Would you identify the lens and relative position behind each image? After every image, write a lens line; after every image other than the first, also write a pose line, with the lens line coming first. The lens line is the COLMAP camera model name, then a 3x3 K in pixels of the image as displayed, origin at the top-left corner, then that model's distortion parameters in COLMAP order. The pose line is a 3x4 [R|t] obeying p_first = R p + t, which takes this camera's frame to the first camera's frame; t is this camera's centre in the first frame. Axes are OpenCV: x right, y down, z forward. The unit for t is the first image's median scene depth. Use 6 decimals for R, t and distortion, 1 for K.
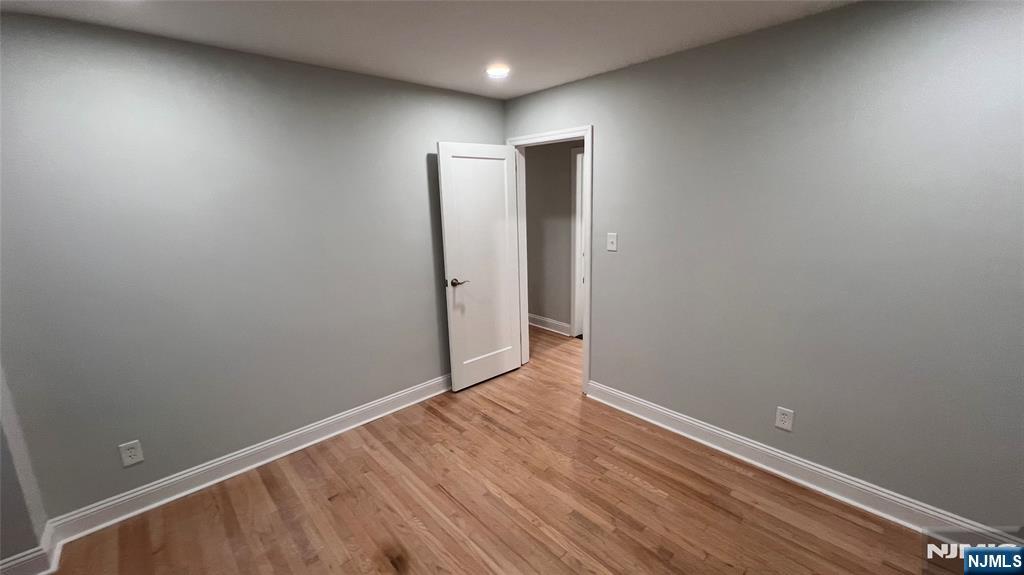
lens RADIAL K [[409.0, 0, 511.3], [0, 409.0, 289.5], [0, 0, 1]] dist [-0.011917, -0.000261]
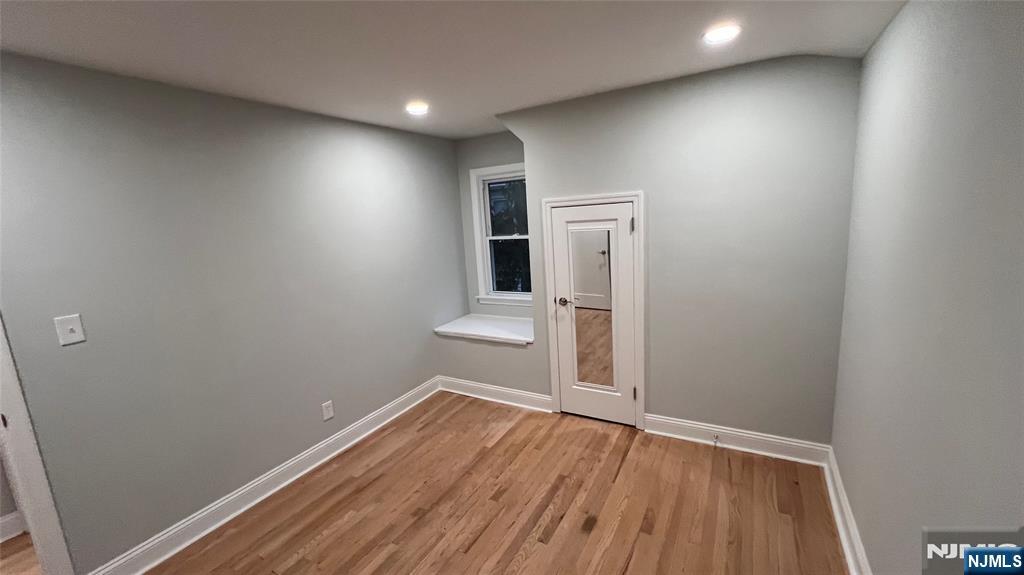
lens RADIAL K [[409.0, 0, 510.9], [0, 409.0, 287.4], [0, 0, 1]] dist [-0.011917, -0.000261]
pose [[-0.303558, -0.123289, 0.944803, -0.743375], [0.276374, 0.937569, 0.211142, -0.173089], [-0.911850, 0.325213, -0.250533, 0.753894]]
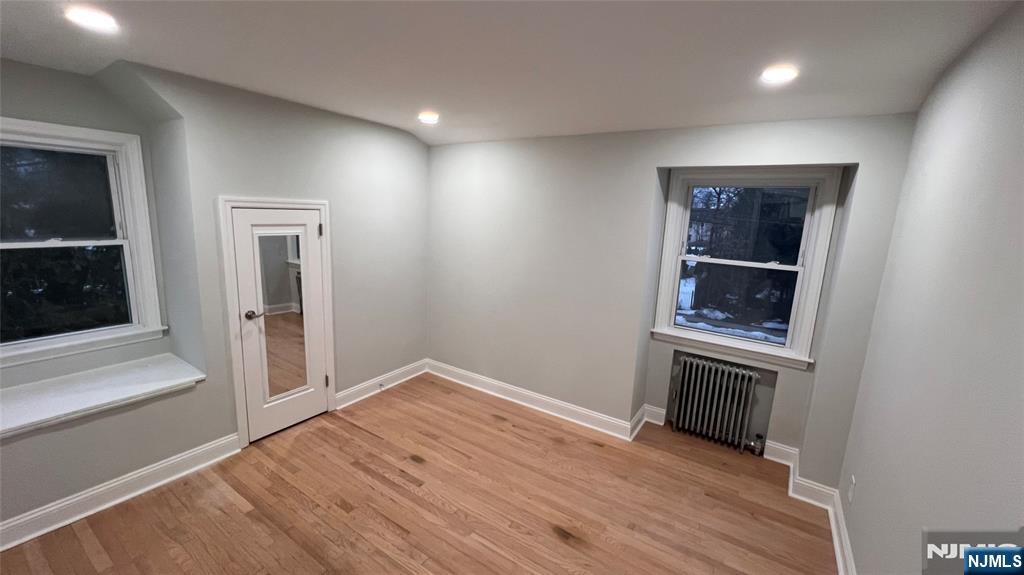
lens RADIAL K [[406.8, 0, 518.7], [0, 406.8, 284.4], [0, 0, 1]] dist [0.003899, -0.000506]
pose [[-0.966318, 0.030238, -0.255568, 0.128867], [-0.074878, 0.917072, 0.391627, -0.435028], [0.246216, 0.397573, -0.883919, 1.585168]]
